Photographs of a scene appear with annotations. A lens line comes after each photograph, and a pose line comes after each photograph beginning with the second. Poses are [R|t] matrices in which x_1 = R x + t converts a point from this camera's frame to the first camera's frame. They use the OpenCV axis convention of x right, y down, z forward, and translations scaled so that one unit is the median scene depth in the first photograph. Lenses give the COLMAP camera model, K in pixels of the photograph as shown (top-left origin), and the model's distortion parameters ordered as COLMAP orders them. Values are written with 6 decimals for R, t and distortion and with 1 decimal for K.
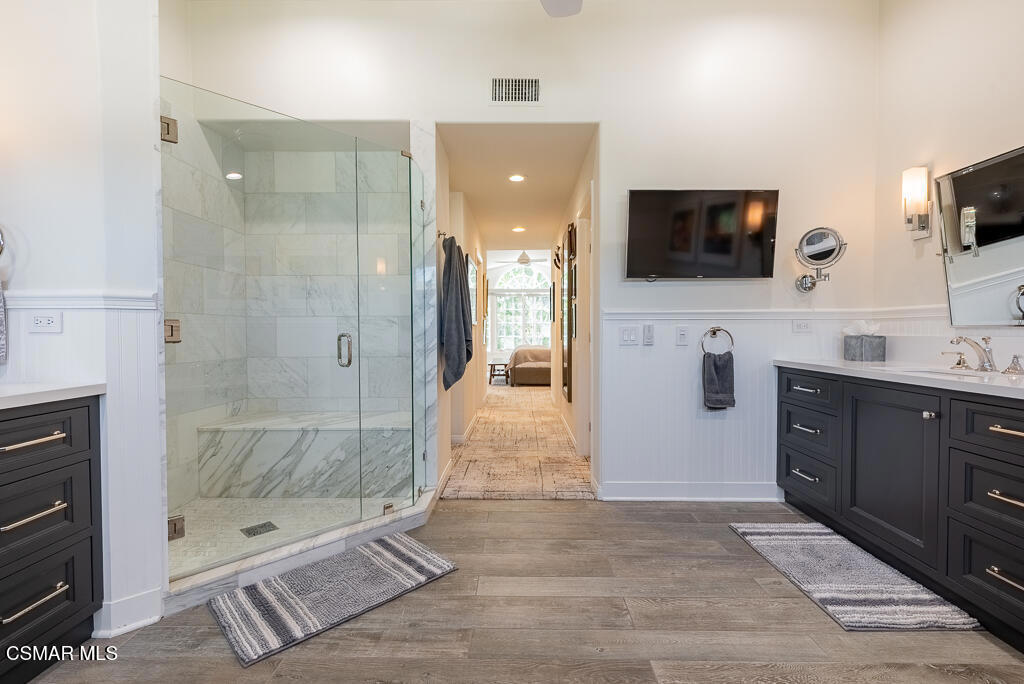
lens RADIAL K [[451.5, 0, 512.0], [0, 451.5, 342.0], [0, 0, 1]] dist [0.002378, 0.000148]
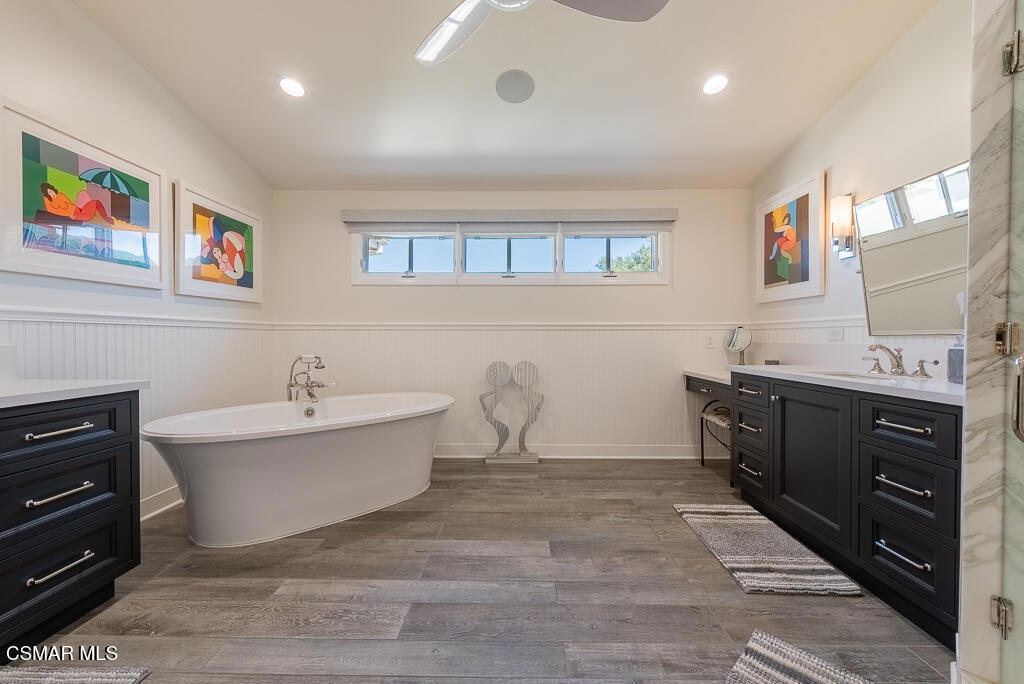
lens RADIAL K [[409.8, 0, 509.4], [0, 409.8, 344.5], [0, 0, 1]] dist [-0.000048, -0.000256]
pose [[-0.999957, -0.000101, -0.009256, 0.024834], [-0.000462, 0.999237, 0.039041, -0.028235], [0.009245, 0.039044, -0.999195, 1.176764]]
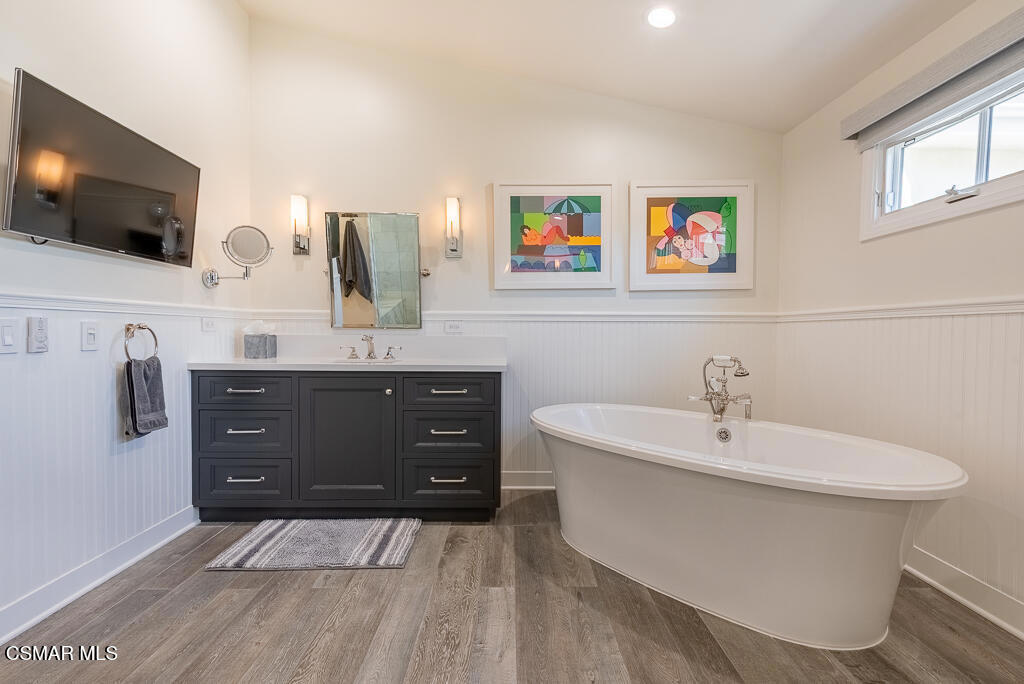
lens RADIAL K [[451.5, 0, 512.0], [0, 451.5, 342.0], [0, 0, 1]] dist [0.002378, 0.000148]
pose [[-0.024940, -0.019575, 0.999497, -0.339035], [0.017728, 0.999642, 0.020020, -0.008495], [-0.999532, 0.018218, -0.024584, 0.469507]]
